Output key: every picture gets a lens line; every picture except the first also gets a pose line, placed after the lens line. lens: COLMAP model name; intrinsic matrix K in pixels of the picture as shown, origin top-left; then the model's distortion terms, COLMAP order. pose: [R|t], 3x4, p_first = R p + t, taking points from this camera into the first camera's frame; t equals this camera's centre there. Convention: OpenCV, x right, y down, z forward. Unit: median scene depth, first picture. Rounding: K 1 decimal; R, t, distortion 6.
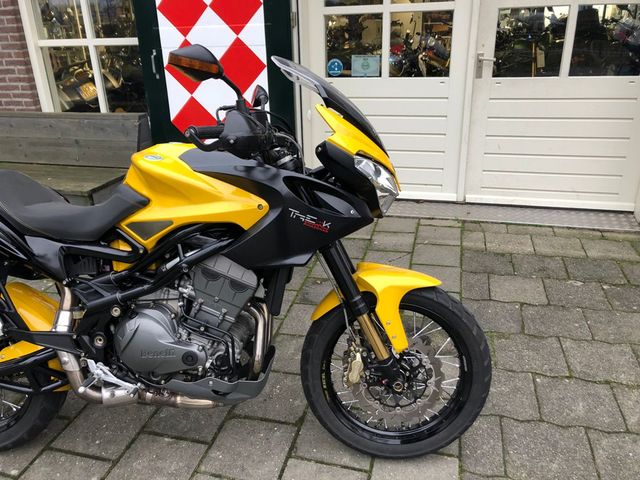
lens RADIAL K [[520.4, 0, 311.3], [0, 520.4, 242.7], [0, 0, 1]] dist [0.037869, -0.040820]
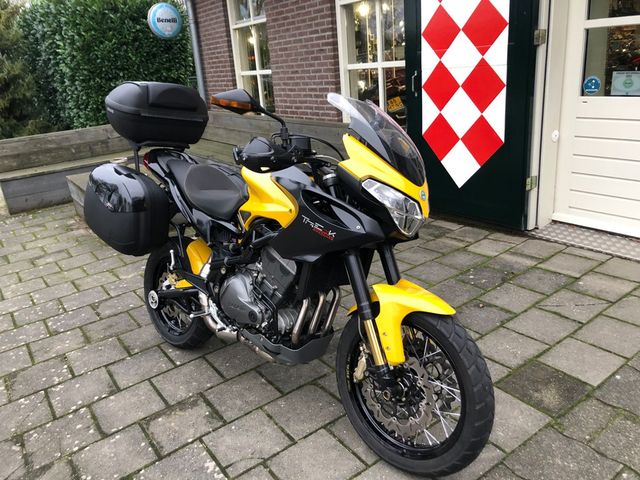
lens RADIAL K [[520.4, 0, 314.5], [0, 520.4, 239.2], [0, 0, 1]] dist [0.037869, -0.040820]
pose [[0.767009, 0.177311, -0.616651, 0.589258], [-0.188087, 0.980973, 0.048120, -0.057671], [0.613450, 0.079076, 0.785765, 0.030516]]
